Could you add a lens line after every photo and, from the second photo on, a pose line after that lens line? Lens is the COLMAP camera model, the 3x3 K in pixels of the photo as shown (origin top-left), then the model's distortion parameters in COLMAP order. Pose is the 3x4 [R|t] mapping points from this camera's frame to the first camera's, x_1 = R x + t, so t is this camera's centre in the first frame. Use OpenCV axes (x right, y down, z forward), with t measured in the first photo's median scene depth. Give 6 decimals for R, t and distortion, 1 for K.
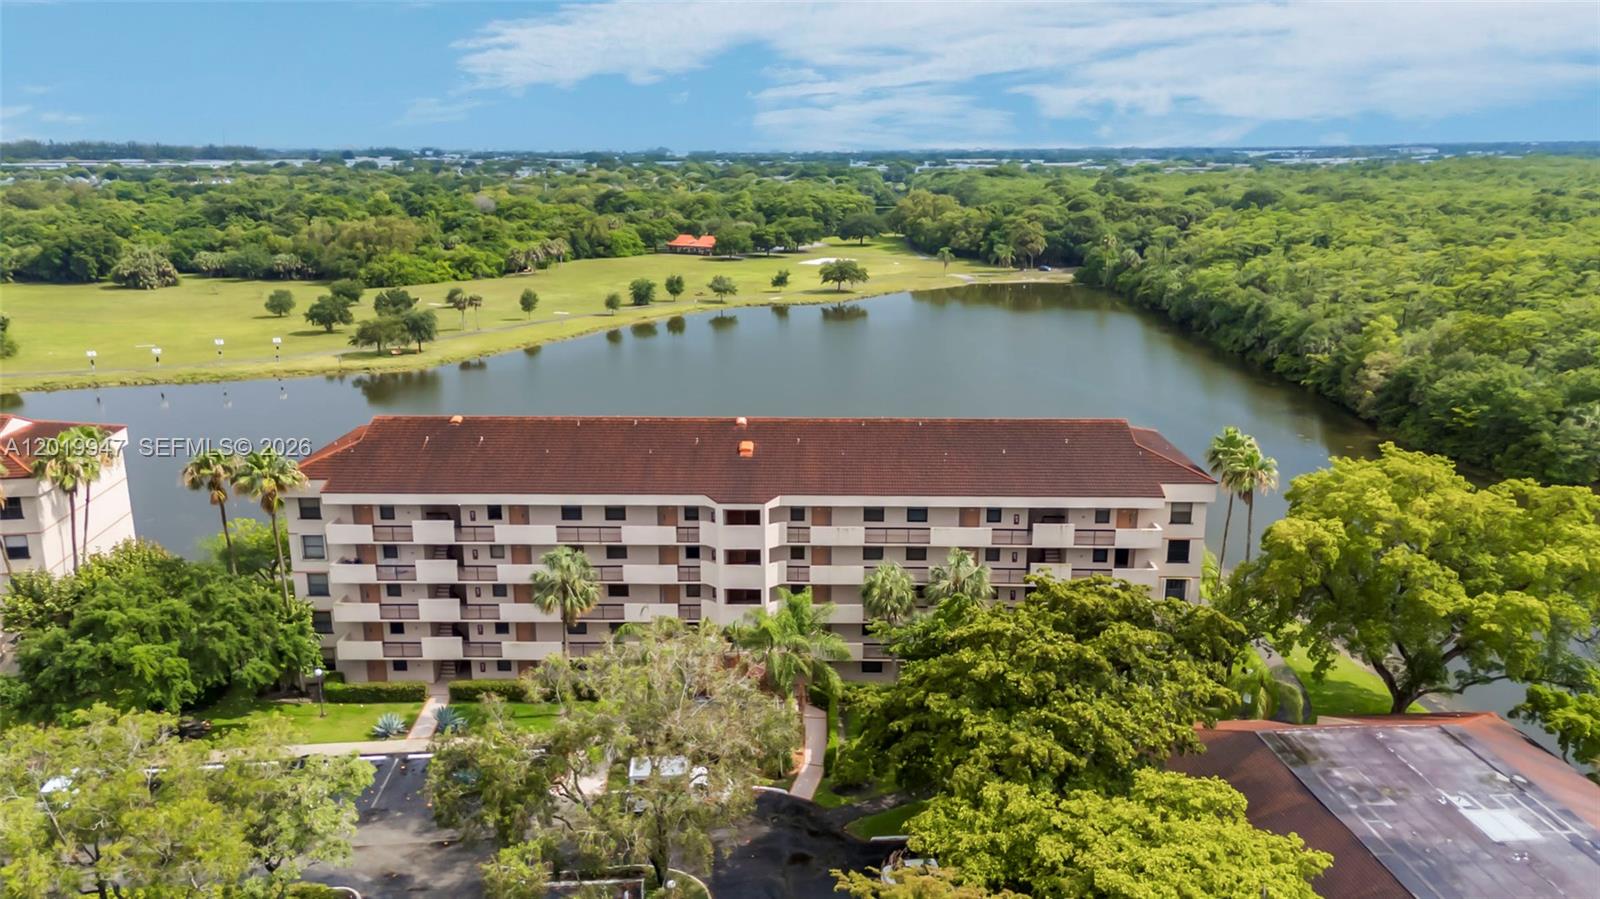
lens RADIAL K [[1189.3, 0, 810.6], [0, 1189.3, 451.9], [0, 0, 1]] dist [0.065533, 0.007300]
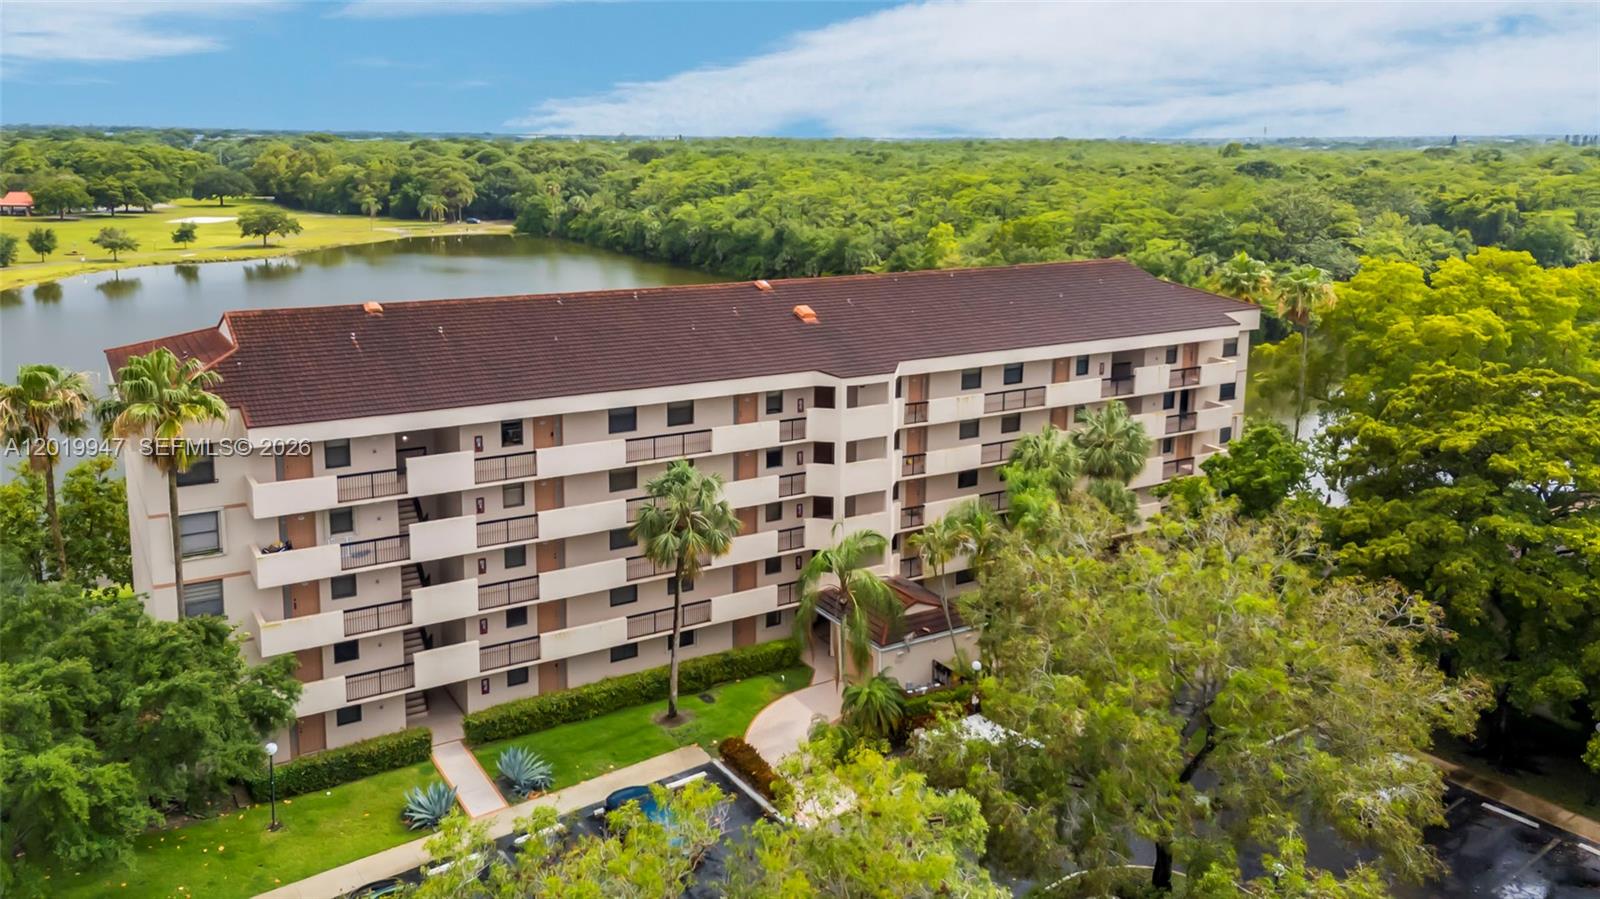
lens RADIAL K [[1189.3, 0, 770.5], [0, 1189.3, 383.3], [0, 0, 1]] dist [0.065533, 0.007300]
pose [[0.850058, -0.096922, 0.517695, -0.144940], [0.119314, 0.992806, -0.010044, 0.014331], [-0.512997, 0.070306, 0.855506, 0.116012]]
